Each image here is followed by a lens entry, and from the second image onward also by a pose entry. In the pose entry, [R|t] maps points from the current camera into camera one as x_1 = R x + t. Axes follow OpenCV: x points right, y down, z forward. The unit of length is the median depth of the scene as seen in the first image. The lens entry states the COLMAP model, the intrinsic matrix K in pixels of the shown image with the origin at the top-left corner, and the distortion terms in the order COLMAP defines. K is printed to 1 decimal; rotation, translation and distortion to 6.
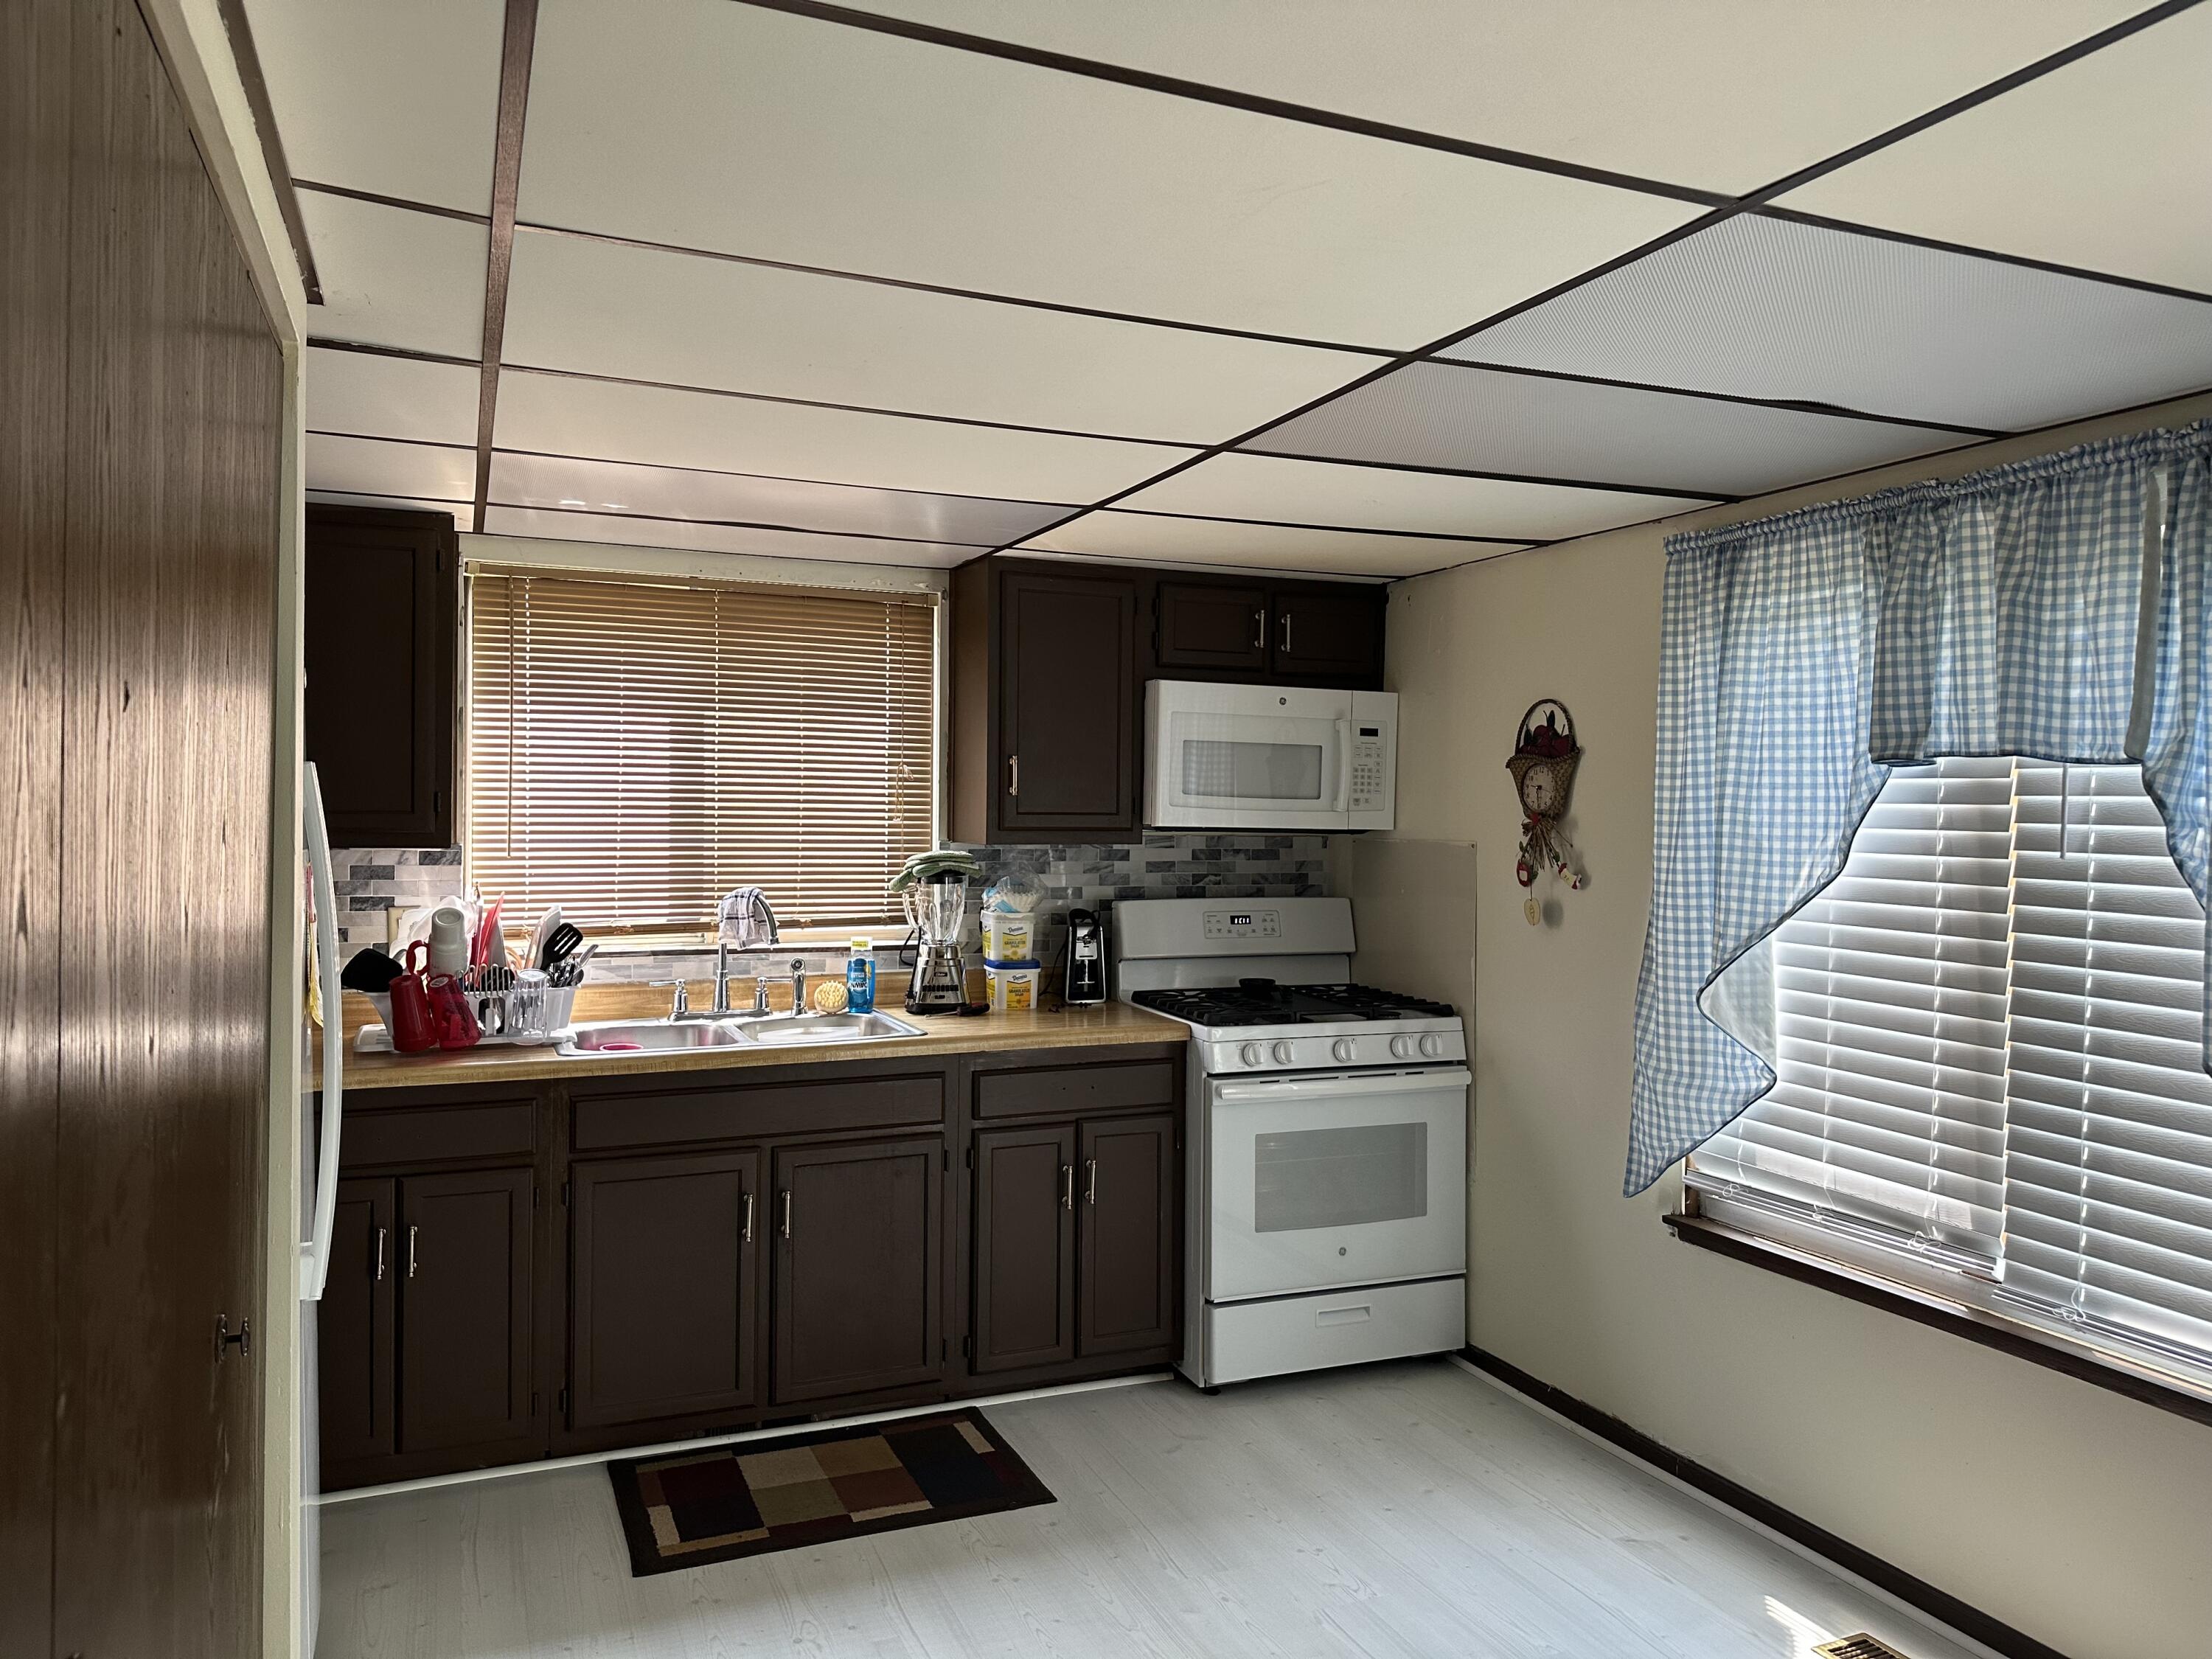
lens RADIAL K [[1564.9, 0, 1100.3], [0, 1564.9, 821.5], [0, 0, 1]] dist [0.063328, -0.098178]
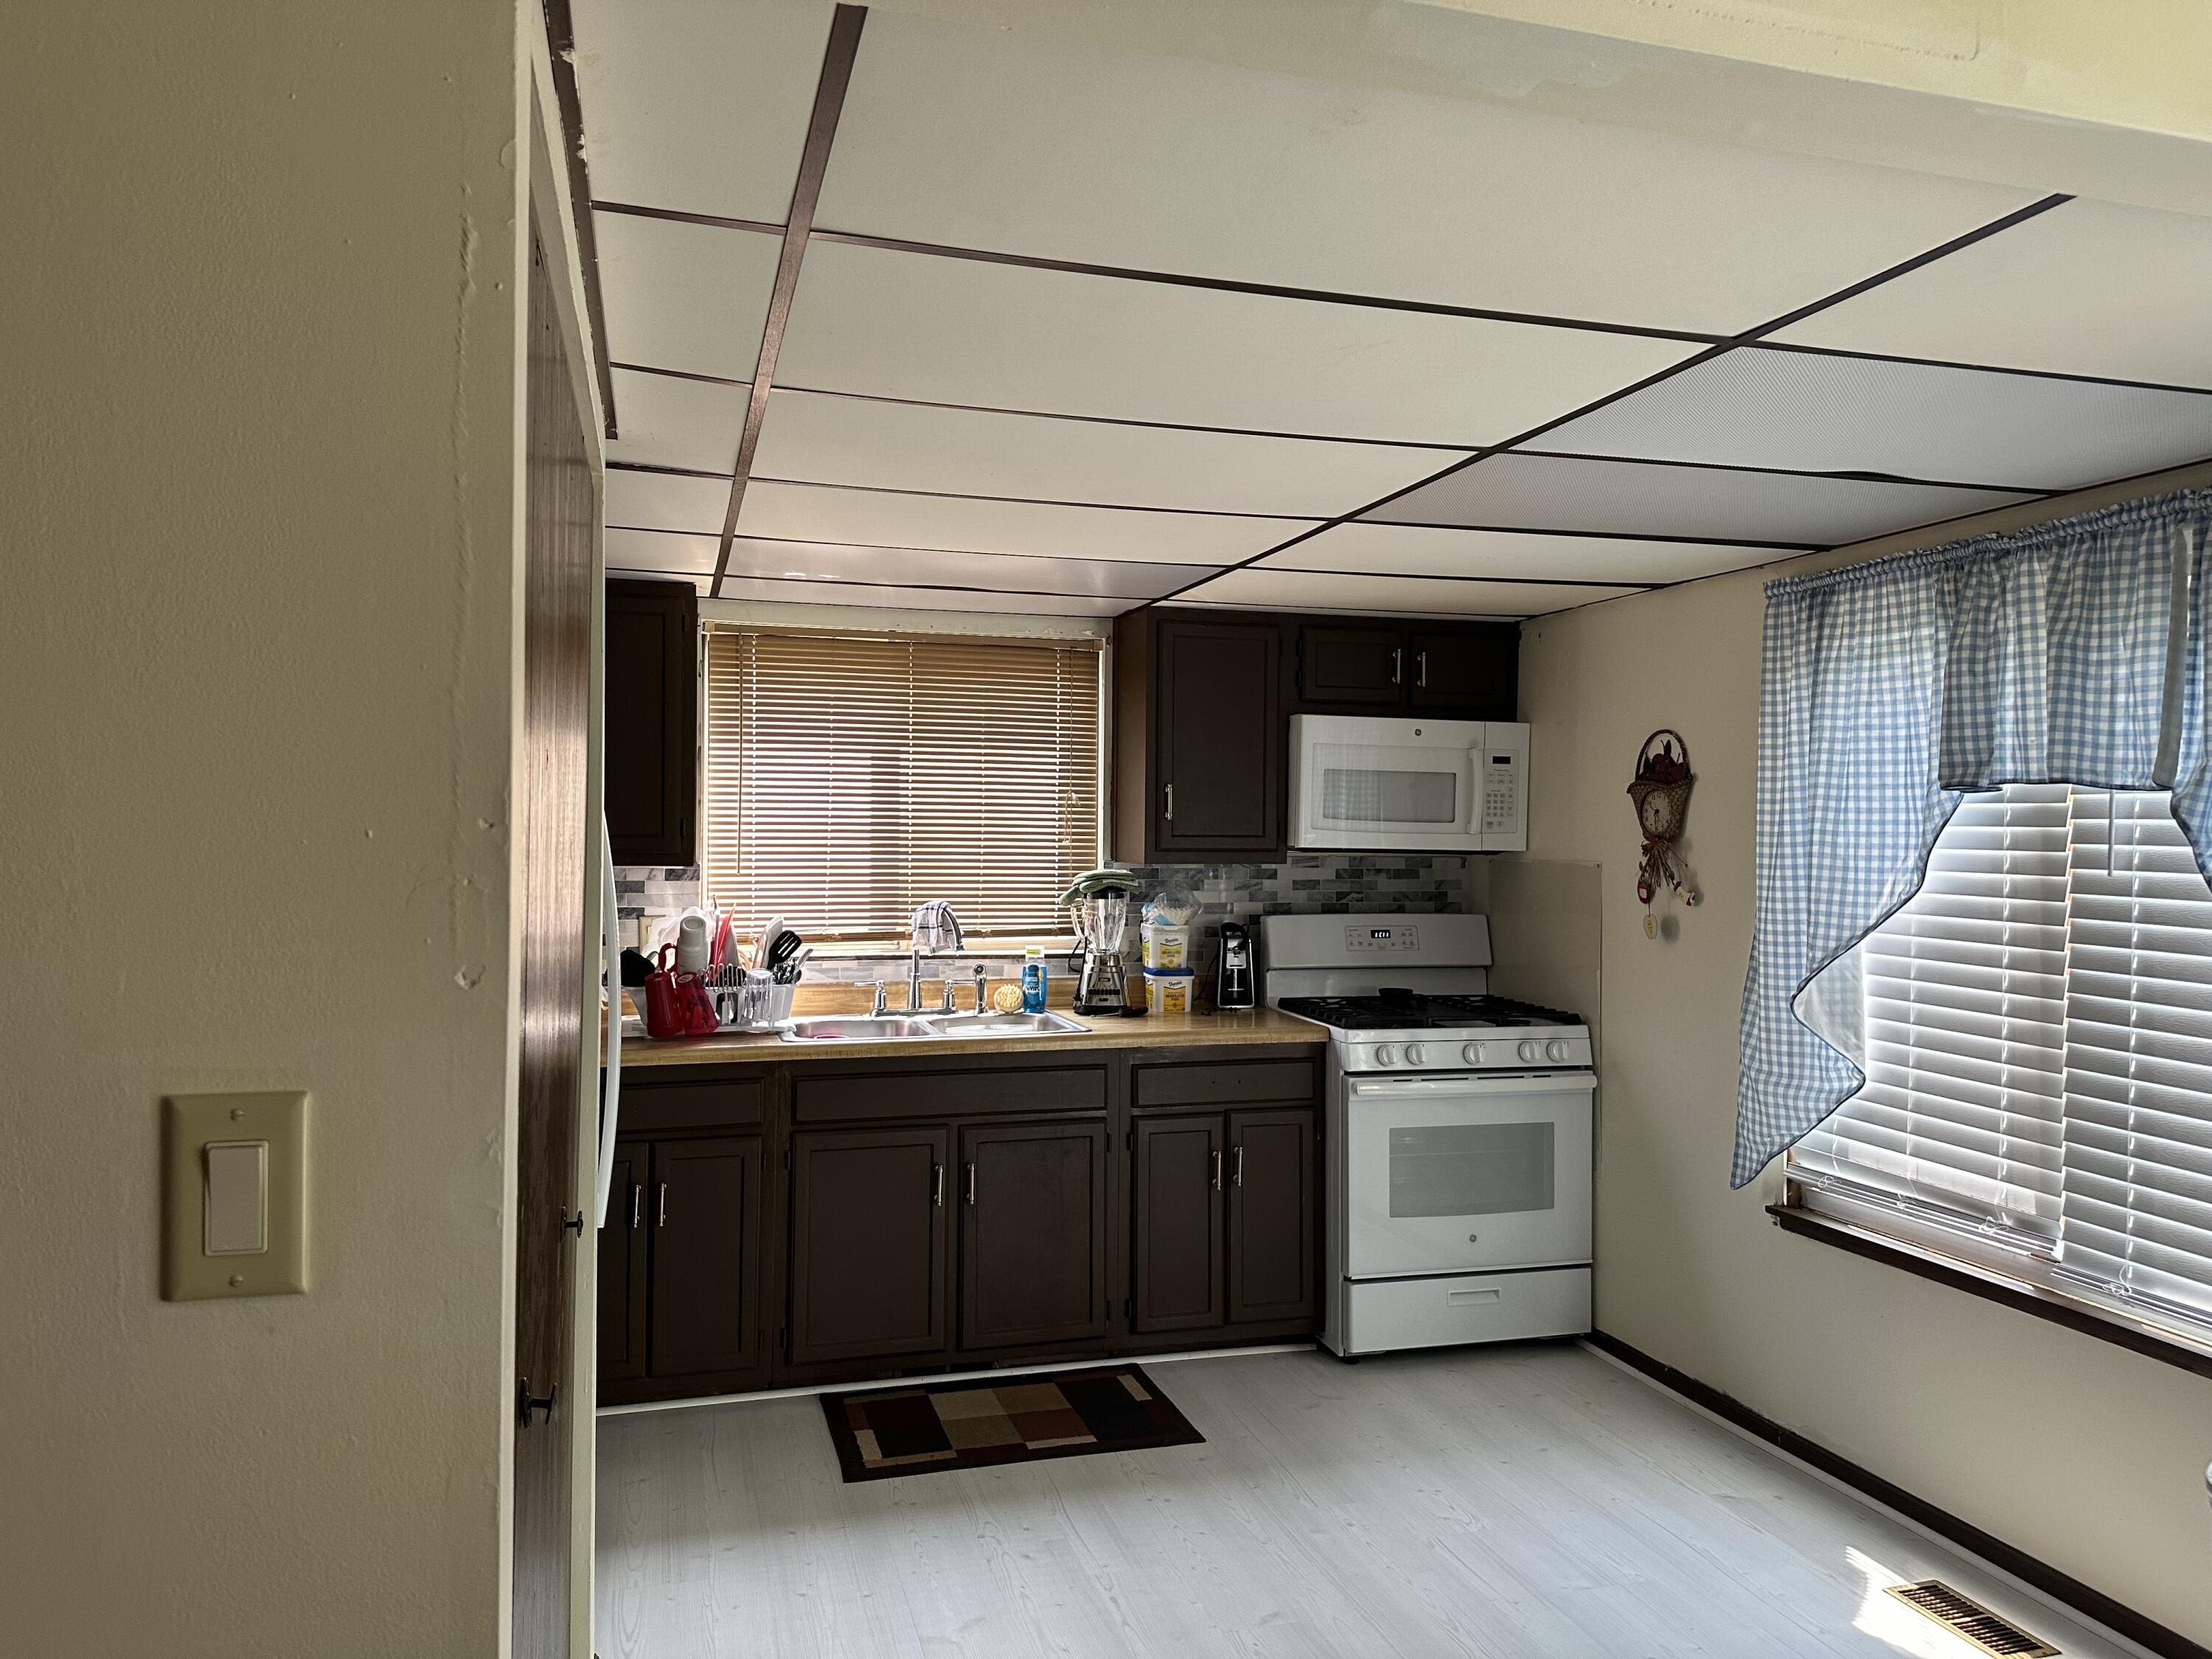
lens RADIAL K [[1564.9, 0, 1093.9], [0, 1564.9, 824.4], [0, 0, 1]] dist [0.063328, -0.098178]
pose [[0.993186, -0.002039, -0.116518, 0.024531], [0.000579, 0.999921, -0.012566, 0.000648], [0.116534, 0.012413, 0.993109, -0.135454]]
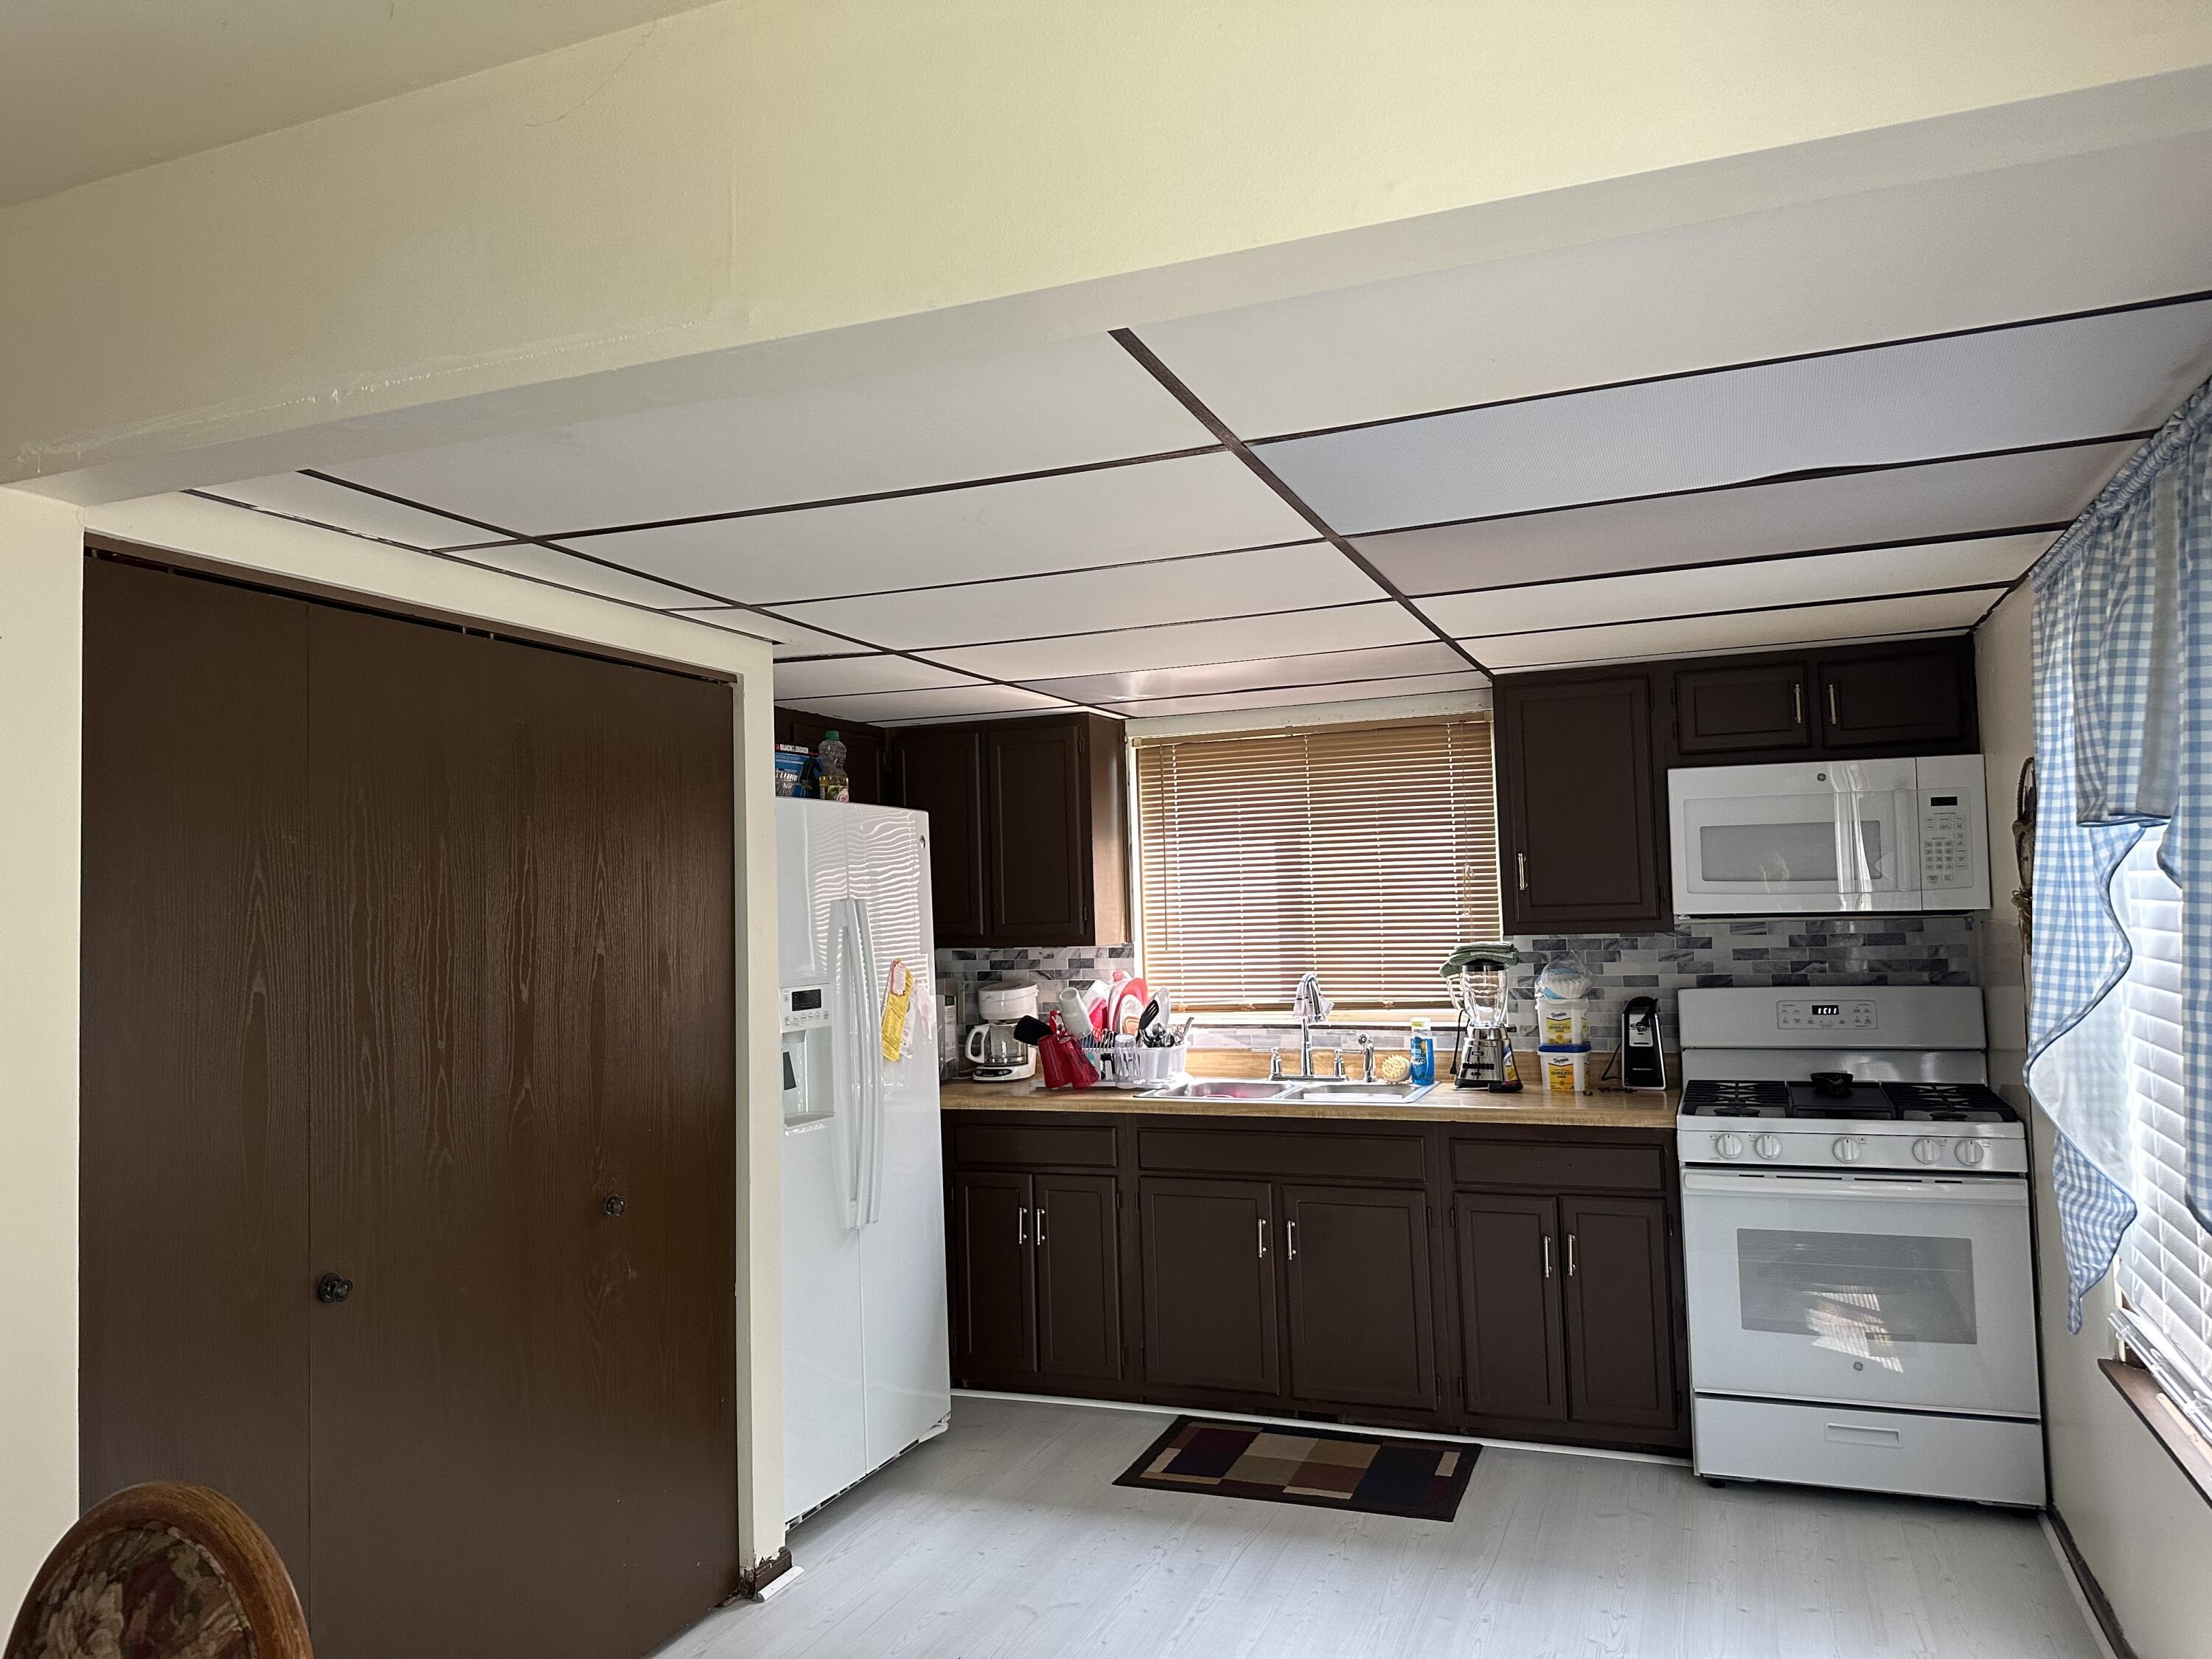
lens RADIAL K [[1564.9, 0, 1091.5], [0, 1564.9, 827.6], [0, 0, 1]] dist [0.063328, -0.098178]
pose [[0.711398, -0.067443, -0.699546, 0.584626], [0.029518, 0.997374, -0.066138, 0.004015], [0.702169, 0.026401, 0.711521, 0.006722]]
